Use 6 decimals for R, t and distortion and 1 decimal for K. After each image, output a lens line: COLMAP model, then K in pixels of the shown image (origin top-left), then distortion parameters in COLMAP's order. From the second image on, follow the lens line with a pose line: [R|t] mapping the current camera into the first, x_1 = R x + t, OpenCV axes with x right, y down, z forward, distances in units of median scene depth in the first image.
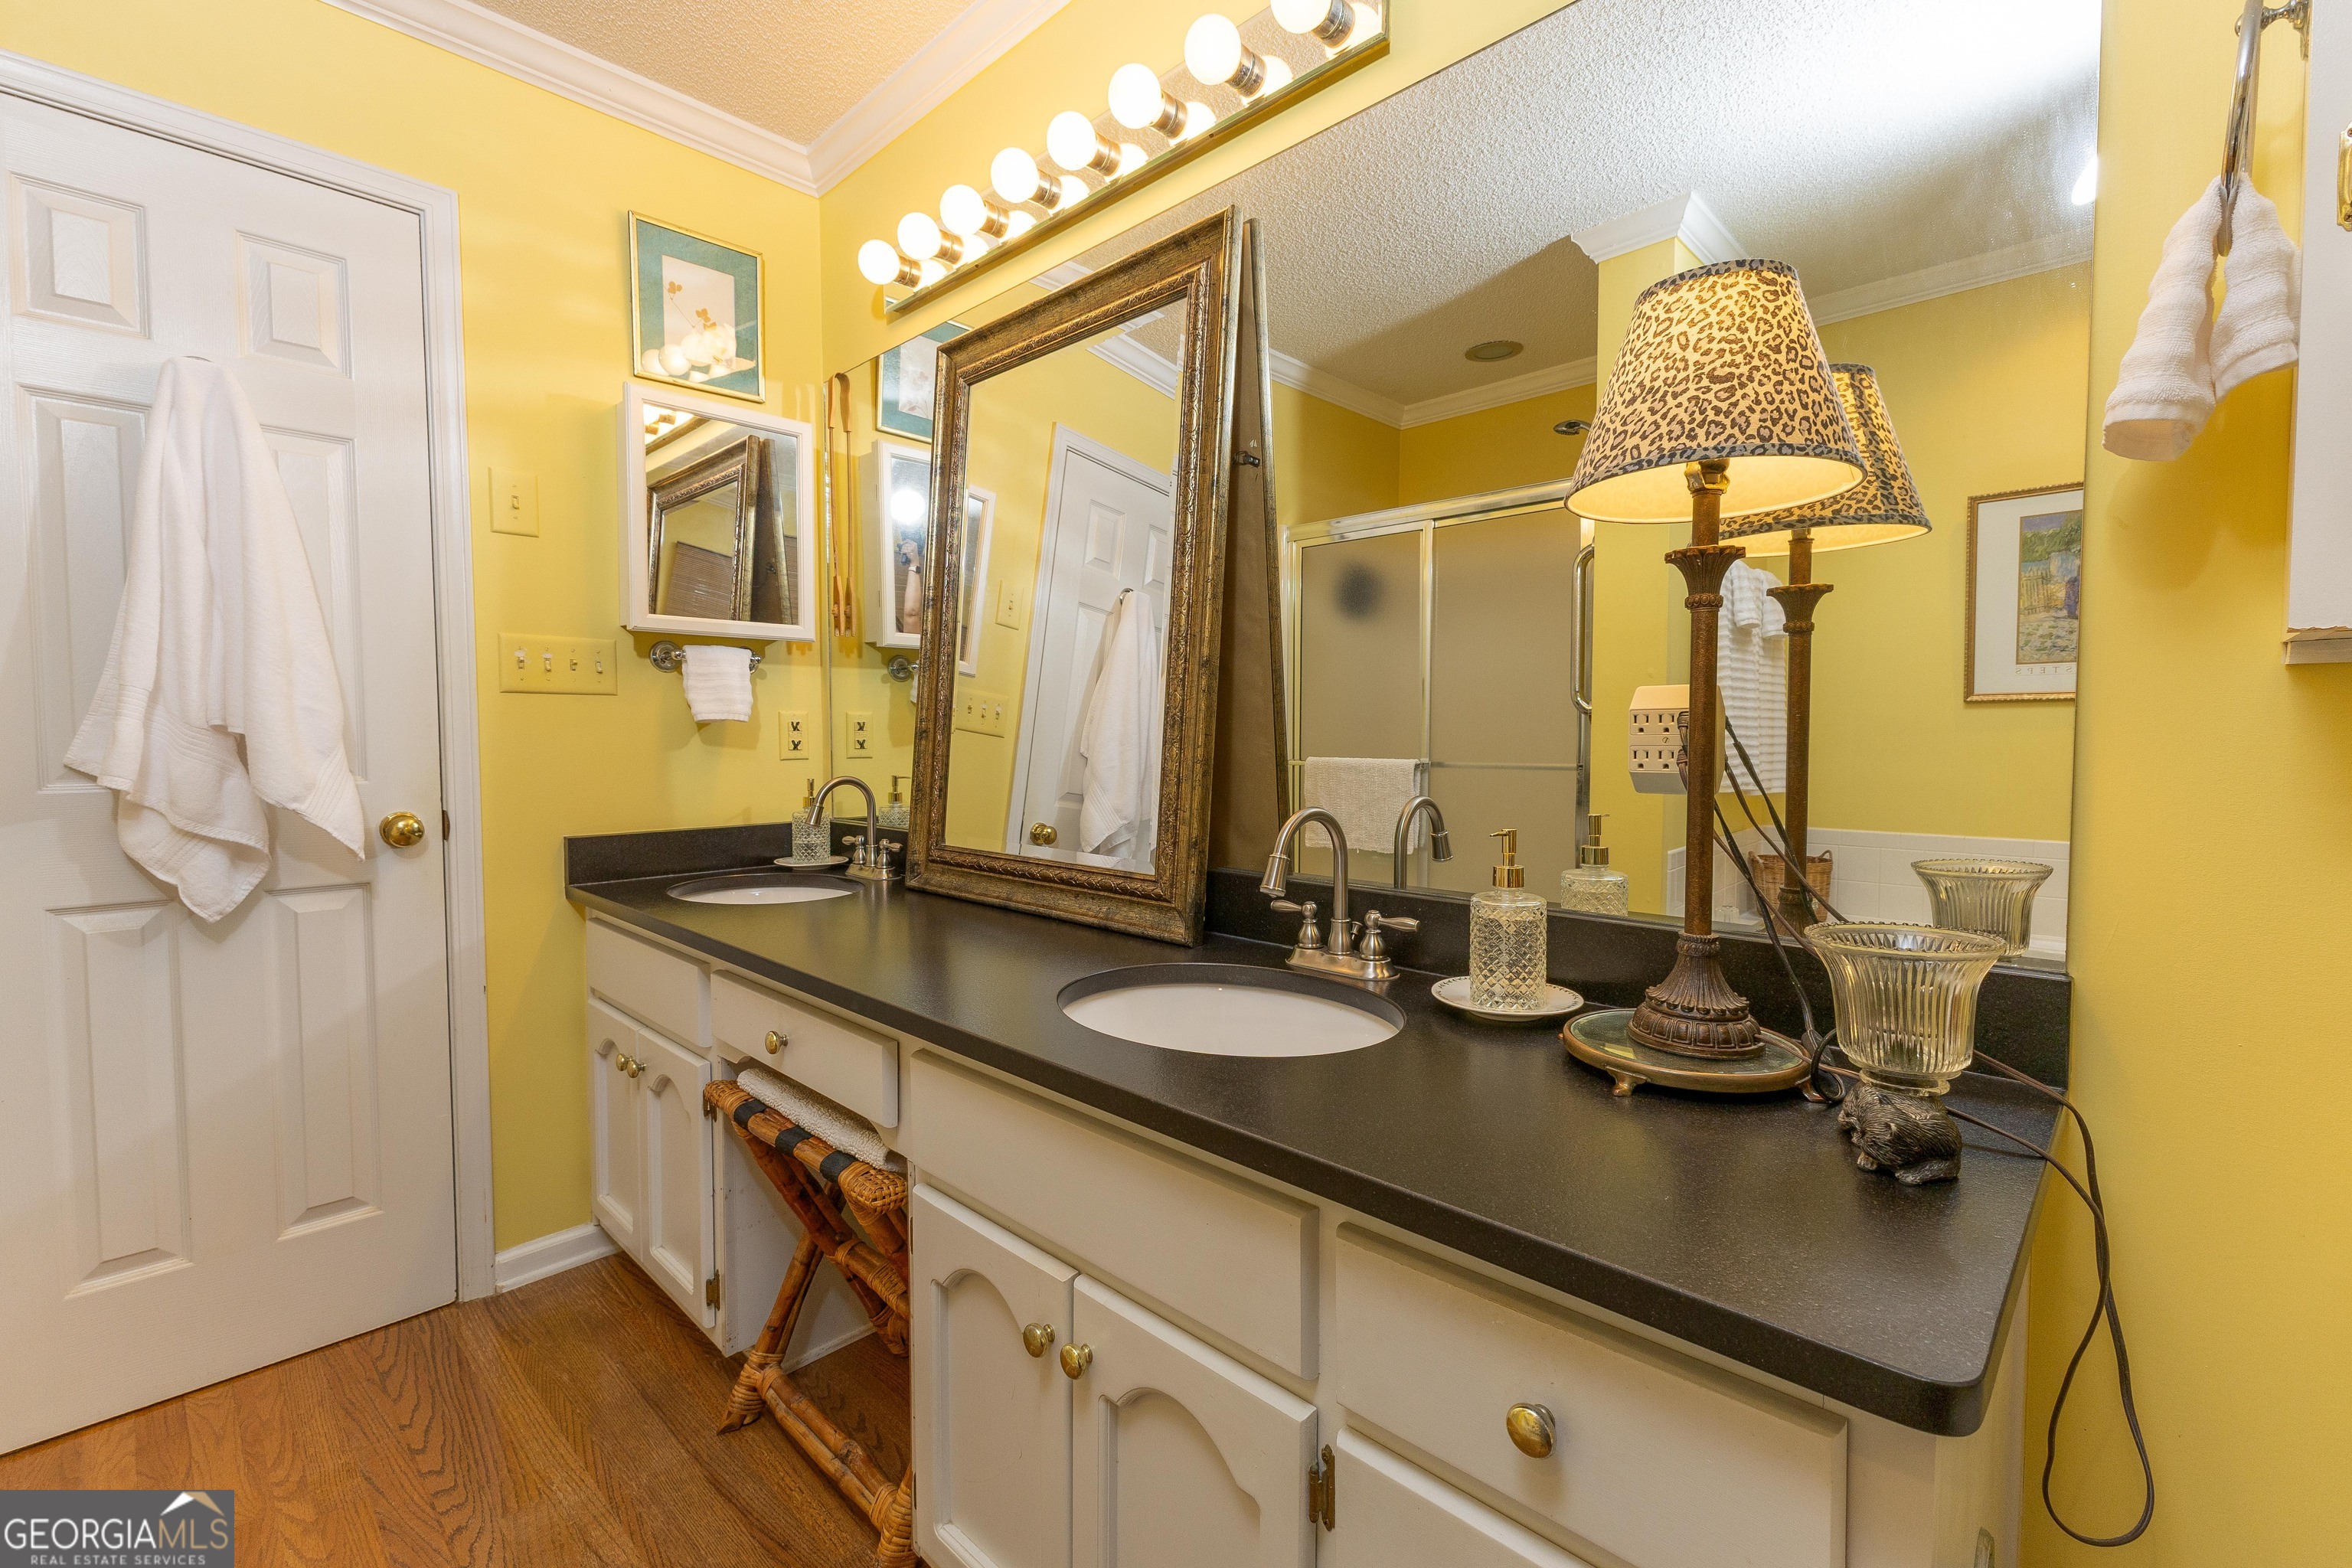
lens RADIAL K [[1005.6, 0, 1187.6], [0, 1005.6, 758.5], [0, 0, 1]] dist [0.002126, 0.000093]
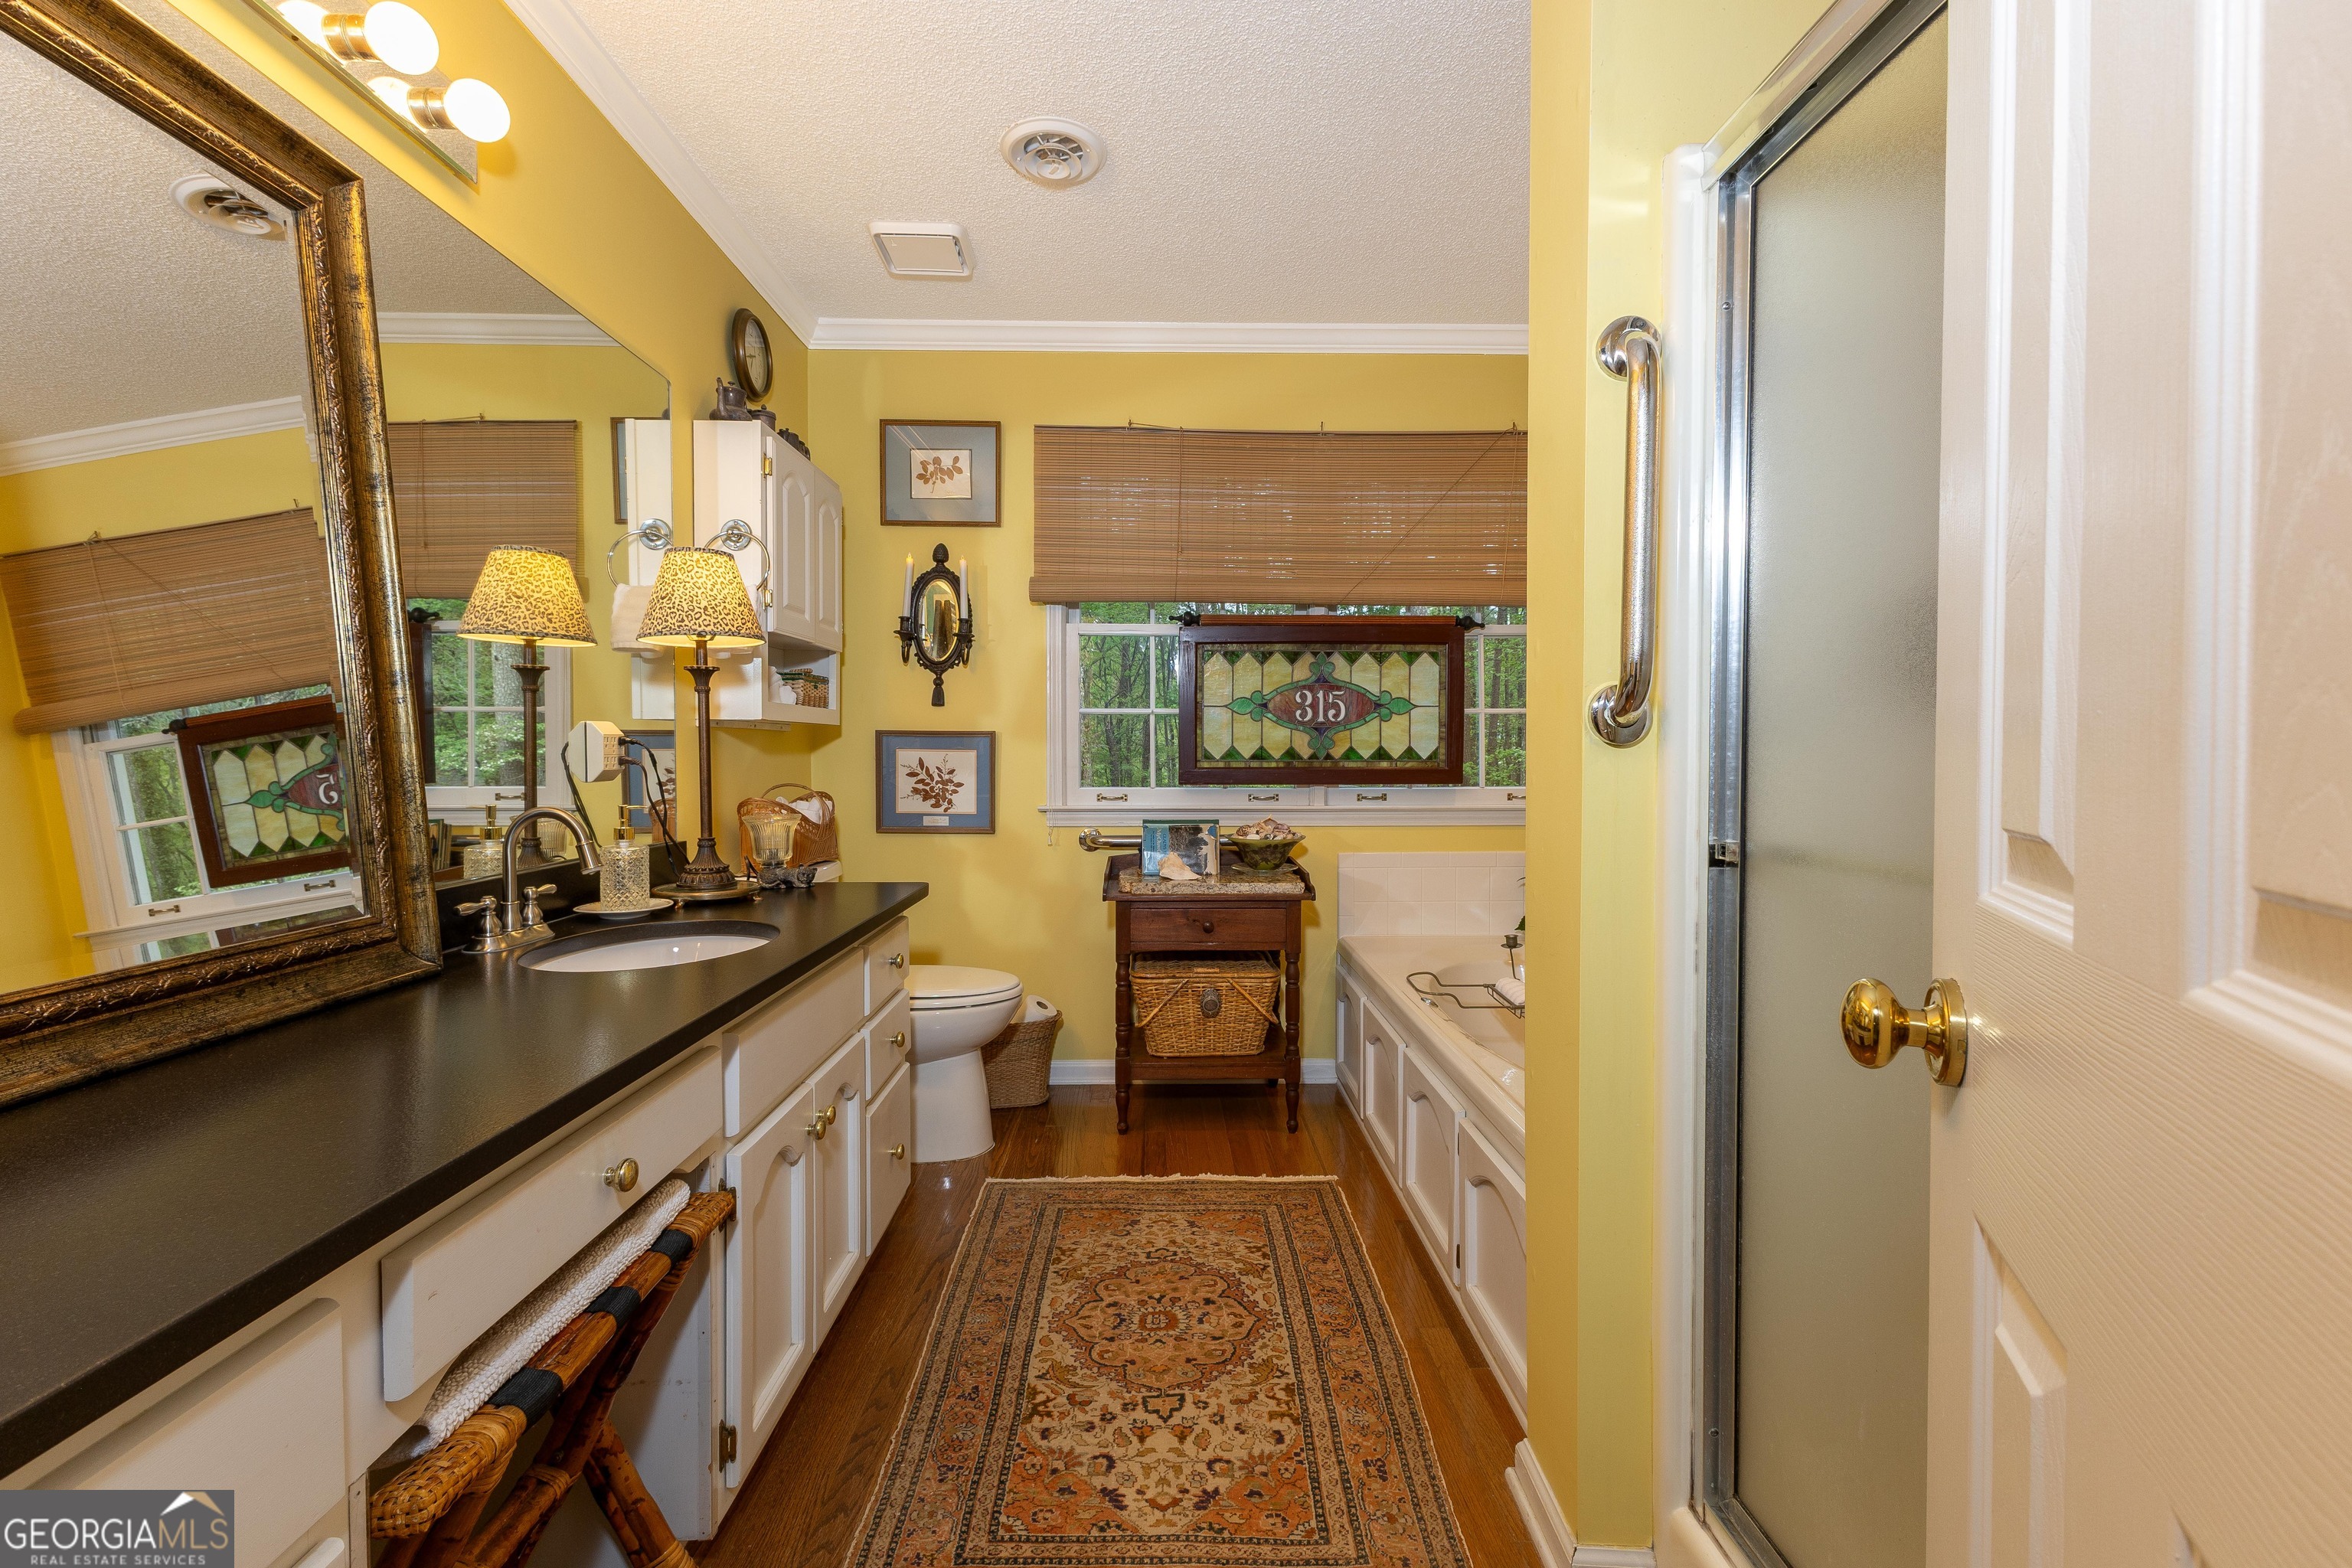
lens RADIAL K [[1005.6, 0, 1181.6], [0, 1005.6, 768.7], [0, 0, 1]] dist [0.002126, 0.000093]
pose [[-0.710238, -0.006574, 0.703931, -1.277744], [0.029830, 0.998777, 0.039425, -0.024336], [-0.703329, 0.049000, -0.709174, 1.286533]]
